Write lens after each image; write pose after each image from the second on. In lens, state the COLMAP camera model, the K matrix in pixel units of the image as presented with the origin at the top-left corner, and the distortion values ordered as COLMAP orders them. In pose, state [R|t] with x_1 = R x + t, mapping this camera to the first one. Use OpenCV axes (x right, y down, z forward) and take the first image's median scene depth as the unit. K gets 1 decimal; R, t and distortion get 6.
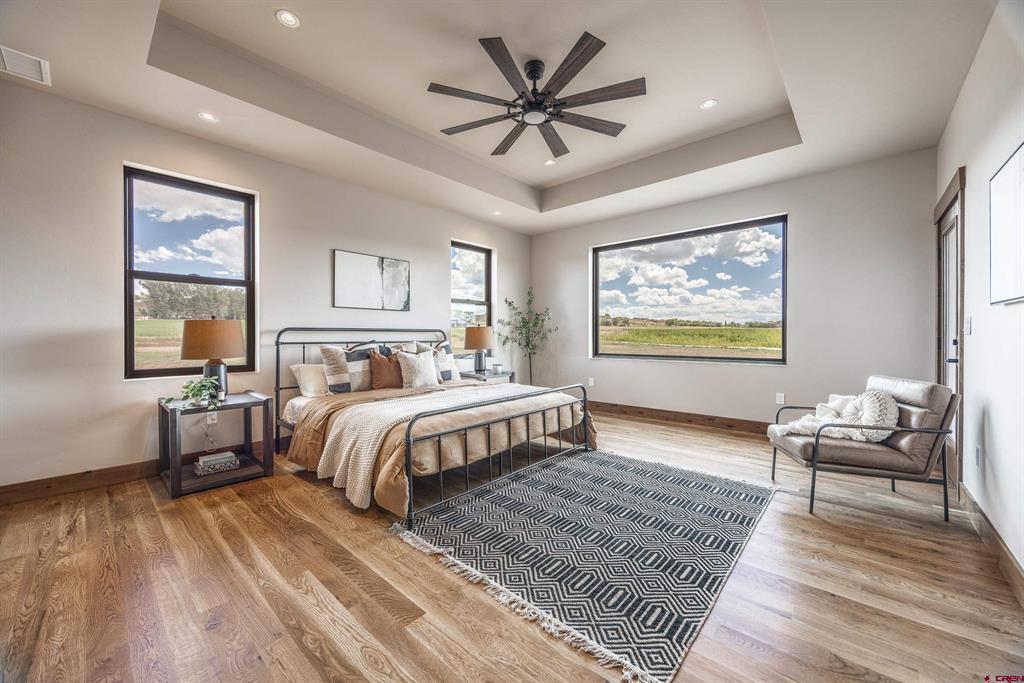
lens RADIAL K [[393.3, 0, 515.4], [0, 393.3, 339.0], [0, 0, 1]] dist [-0.002988, -0.000340]
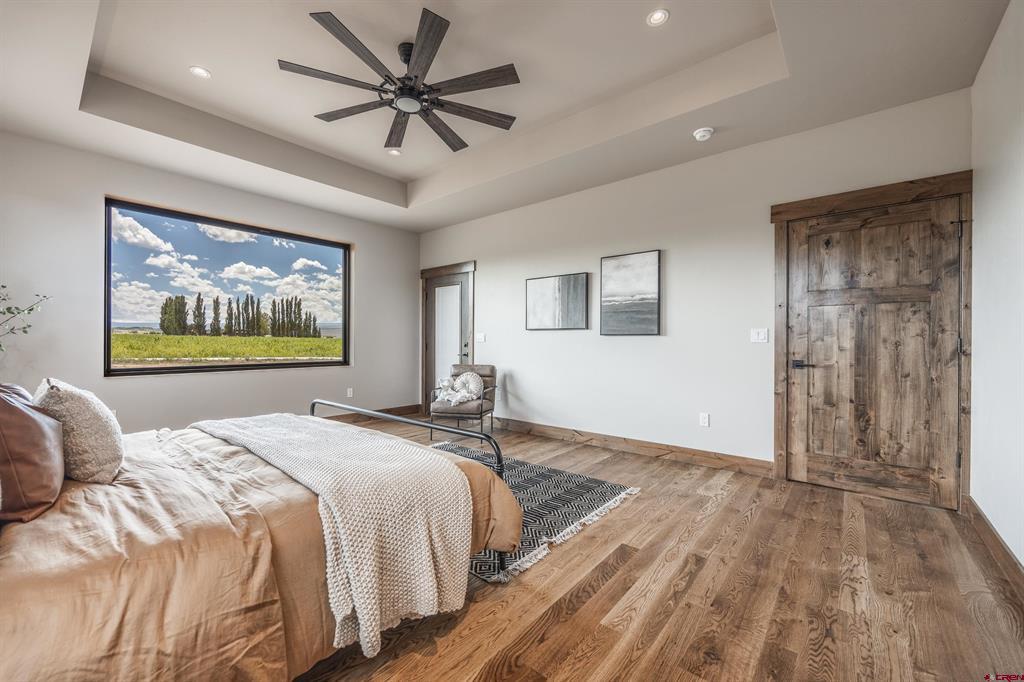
lens RADIAL K [[406.3, 0, 512.0], [0, 406.3, 341.0], [0, 0, 1]] dist [-0.001415, -0.000125]
pose [[-0.038057, 0.003206, 0.999270, -1.060637], [0.012347, 0.999920, -0.002737, -0.003255], [-0.999199, 0.012233, -0.038094, 0.932312]]
